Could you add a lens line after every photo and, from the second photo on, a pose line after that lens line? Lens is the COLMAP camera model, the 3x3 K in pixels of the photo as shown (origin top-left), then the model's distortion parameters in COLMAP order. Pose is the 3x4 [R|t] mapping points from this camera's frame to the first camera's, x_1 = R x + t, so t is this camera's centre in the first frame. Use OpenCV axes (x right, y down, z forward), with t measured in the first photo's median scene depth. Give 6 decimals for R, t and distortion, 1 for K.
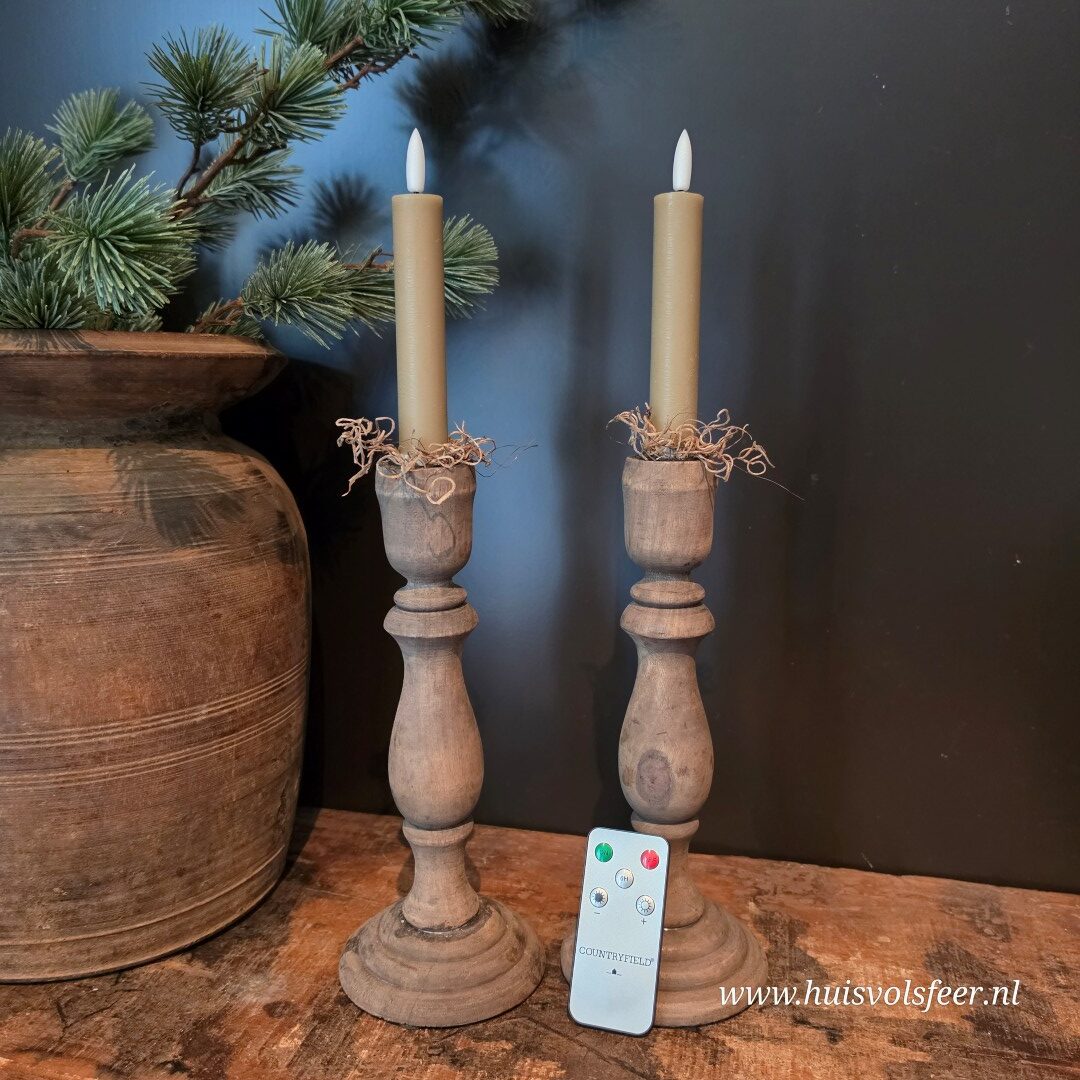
lens RADIAL K [[1023.1, 0, 539.8], [0, 1023.1, 548.1], [0, 0, 1]] dist [0.106508, -0.204630]
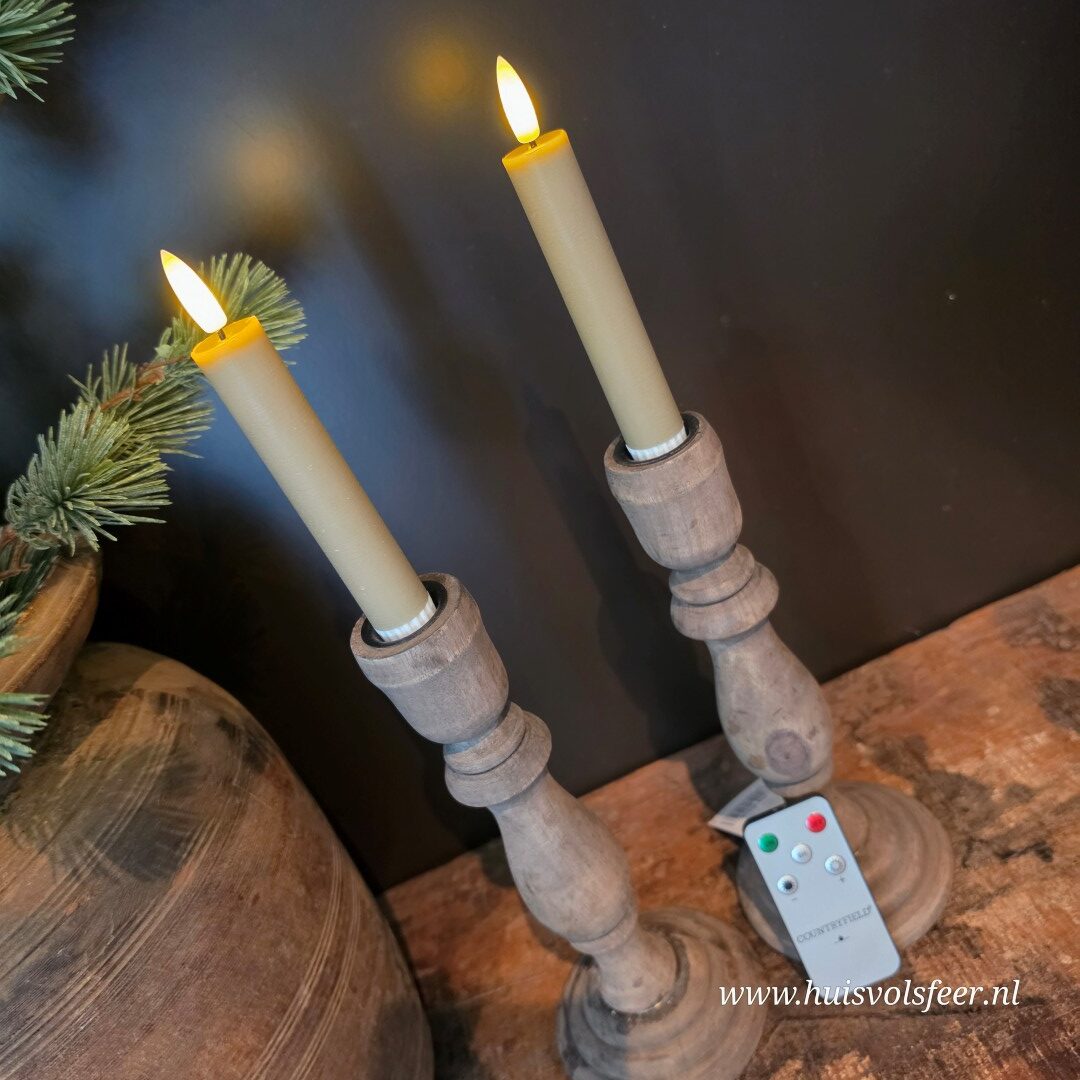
lens RADIAL K [[1028.6, 0, 539.2], [0, 1028.6, 538.3], [0, 0, 1]] dist [0.092929, -0.202669]
pose [[0.830481, -0.532330, 0.164093, -0.119567], [0.467948, 0.826500, 0.312924, -0.310007], [-0.302201, -0.183090, 0.935496, 0.252483]]
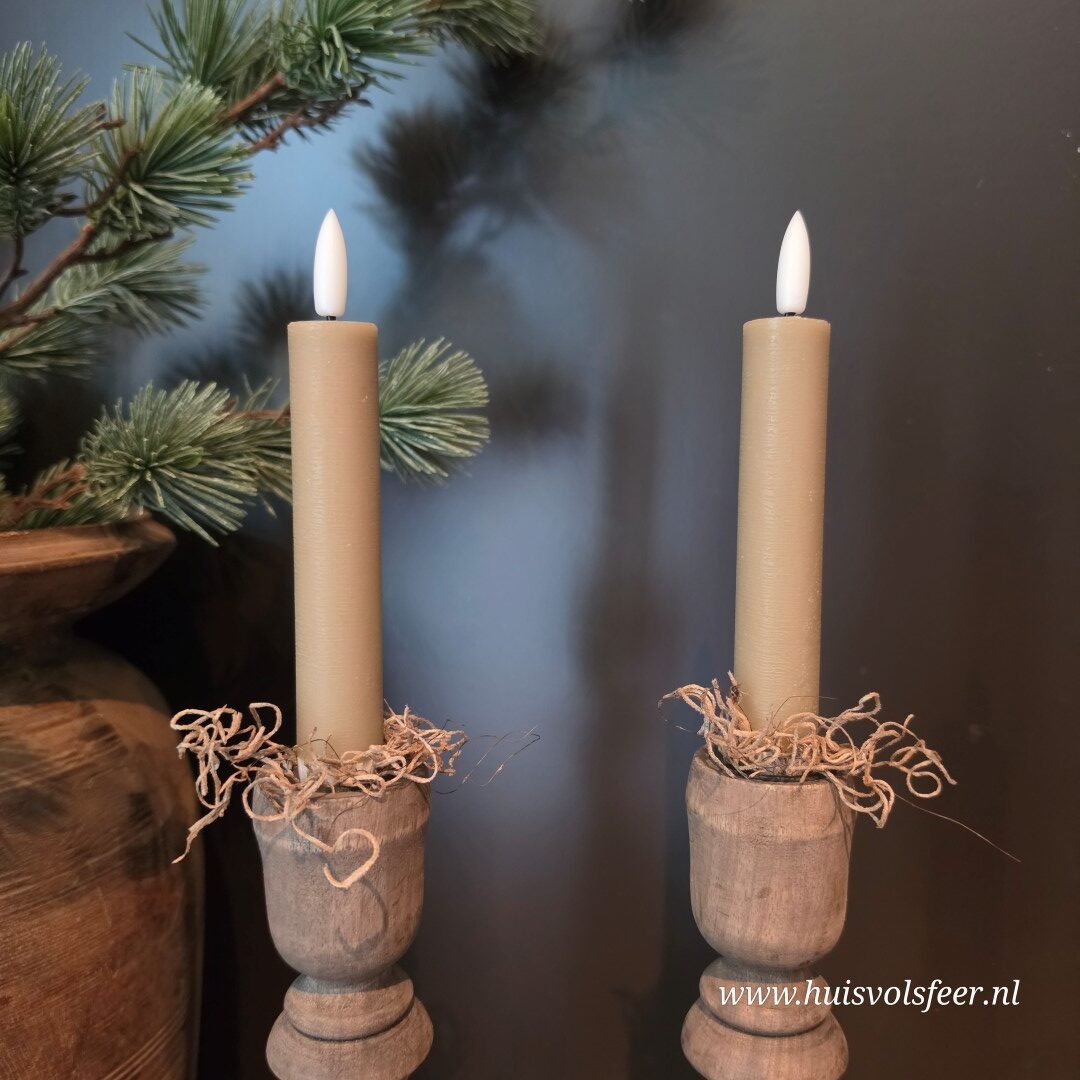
lens RADIAL K [[1028.6, 0, 539.2], [0, 1028.6, 538.3], [0, 0, 1]] dist [0.092929, -0.202669]
pose [[0.999508, 0.010111, -0.029704, 0.013188], [-0.012425, 0.996814, -0.078782, -0.160547], [0.028813, 0.079112, 0.996449, 0.398106]]
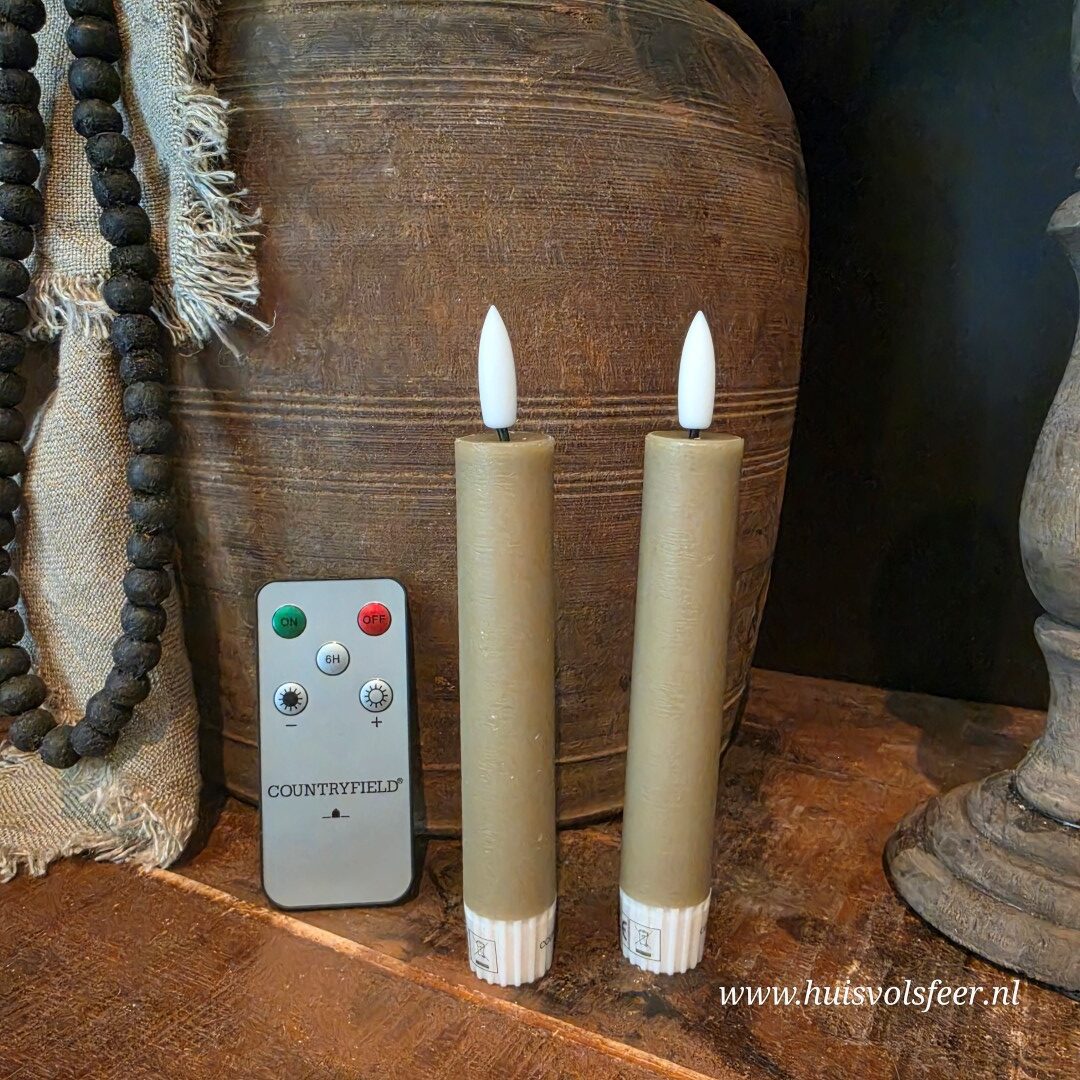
lens RADIAL K [[1013.5, 0, 543.0], [0, 1013.5, 545.0], [0, 0, 1]] dist [0.020931, -0.014537]
pose [[0.969273, 0.049827, -0.240886, -0.264607], [-0.047278, 0.998748, 0.016354, 0.234258], [0.241400, -0.004463, 0.970416, 0.433028]]
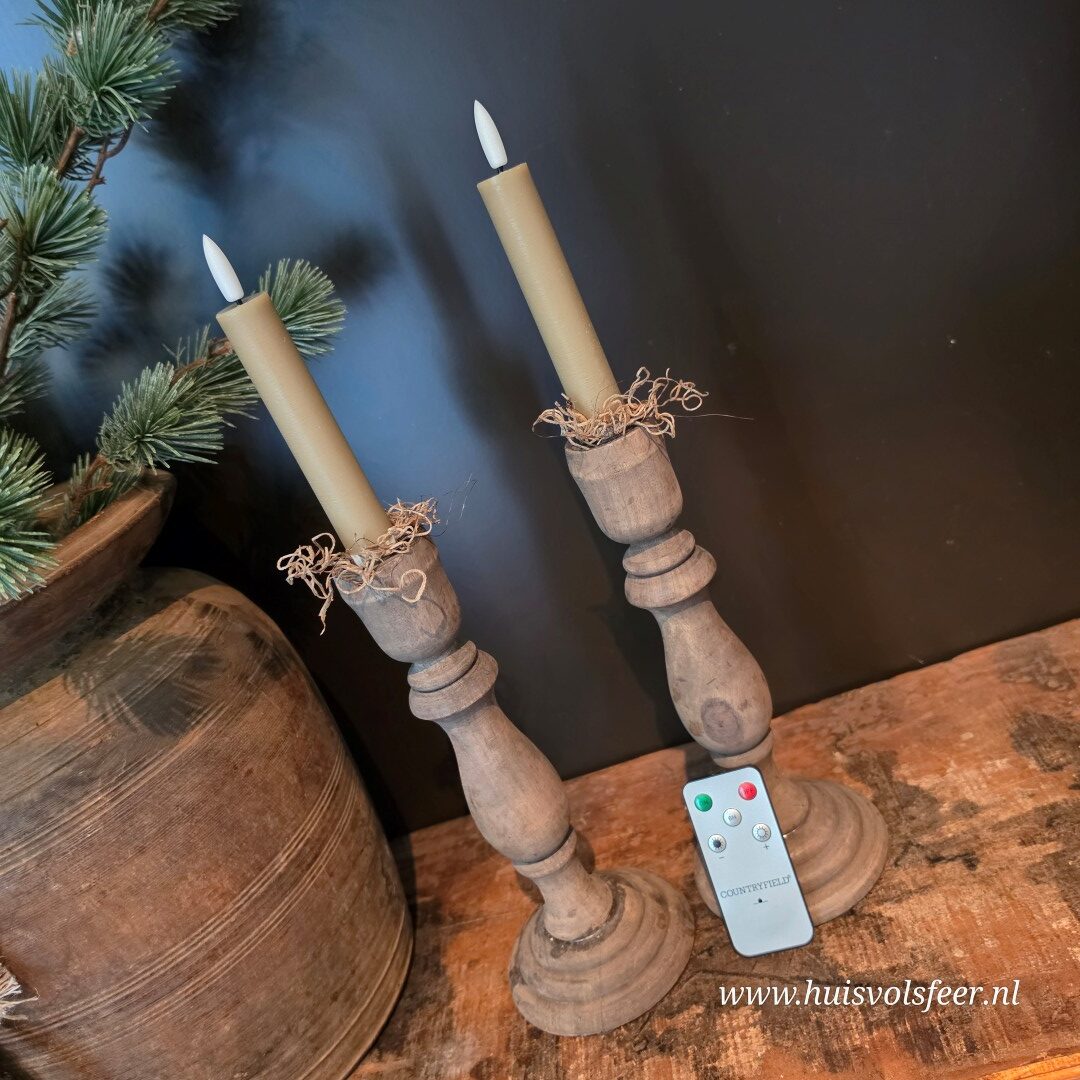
lens RADIAL K [[1024.7, 0, 542.3], [0, 1024.7, 542.2], [0, 0, 1]] dist [0.117319, -0.235461]
pose [[0.900490, -0.433970, 0.028058, 0.001395], [0.421542, 0.886916, 0.188899, -0.195875], [-0.106862, -0.158274, 0.981596, 0.052154]]
